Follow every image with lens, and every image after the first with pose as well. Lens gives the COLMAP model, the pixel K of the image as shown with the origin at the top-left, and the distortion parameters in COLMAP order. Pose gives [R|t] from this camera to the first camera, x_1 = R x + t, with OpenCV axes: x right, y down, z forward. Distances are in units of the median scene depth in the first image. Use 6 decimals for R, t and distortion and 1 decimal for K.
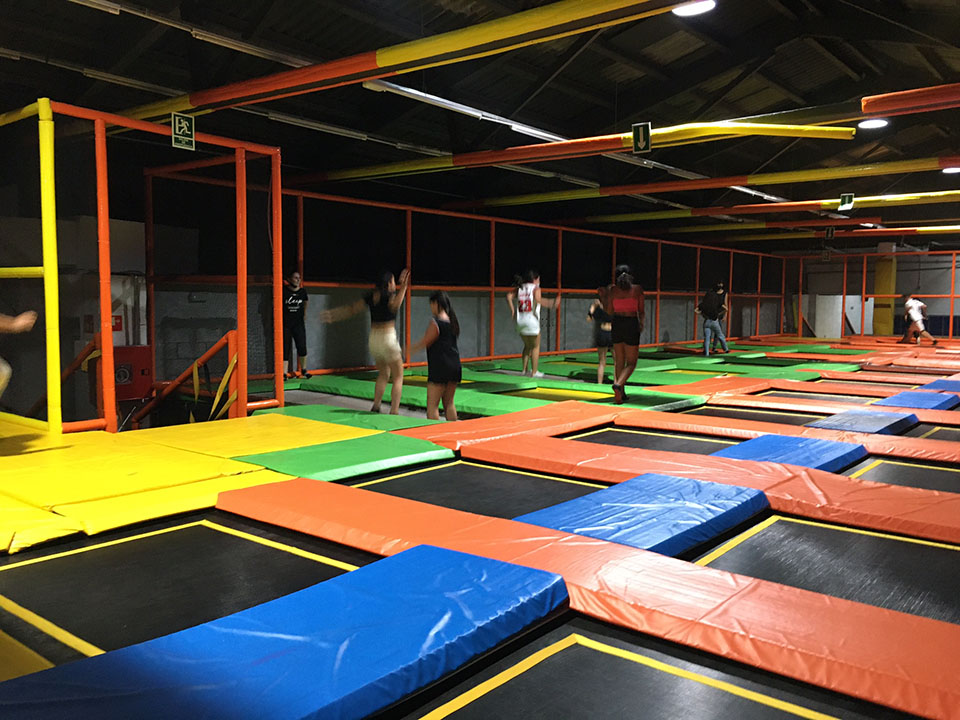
lens RADIAL K [[814.1, 0, 480.0], [0, 814.1, 360.0], [0, 0, 1]] dist [0.075835, -0.102104]
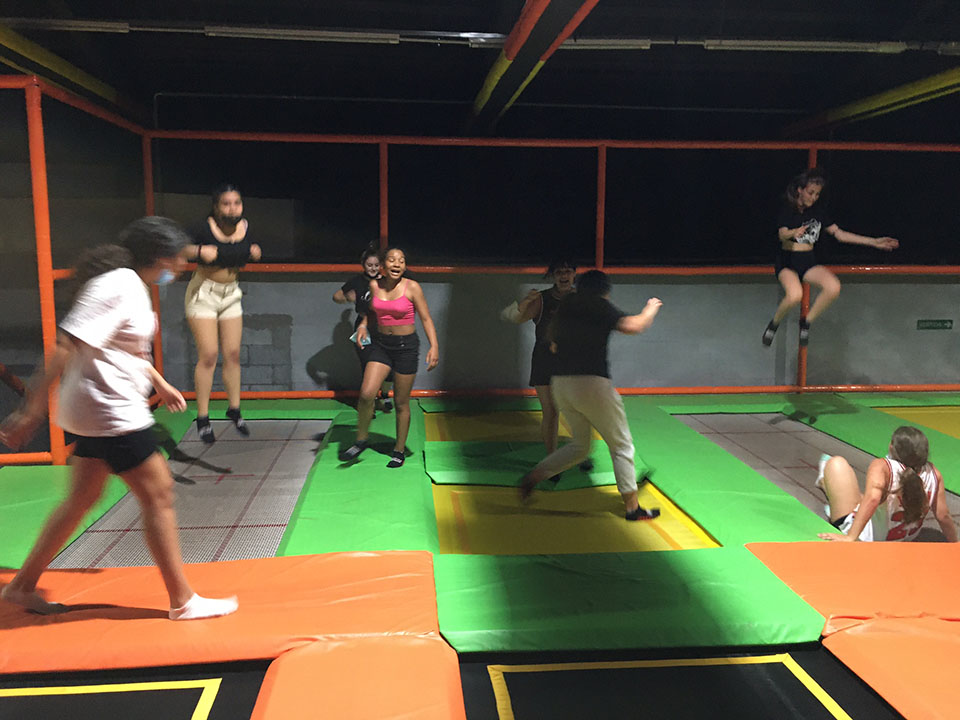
lens RADIAL K [[814.1, 0, 480.0], [0, 814.1, 360.0], [0, 0, 1]] dist [0.075835, -0.102104]
pose [[0.681160, 0.072814, -0.728505, 0.403258], [-0.054812, 0.997321, 0.048432, -0.054211], [0.730080, 0.006941, 0.683326, 0.615136]]
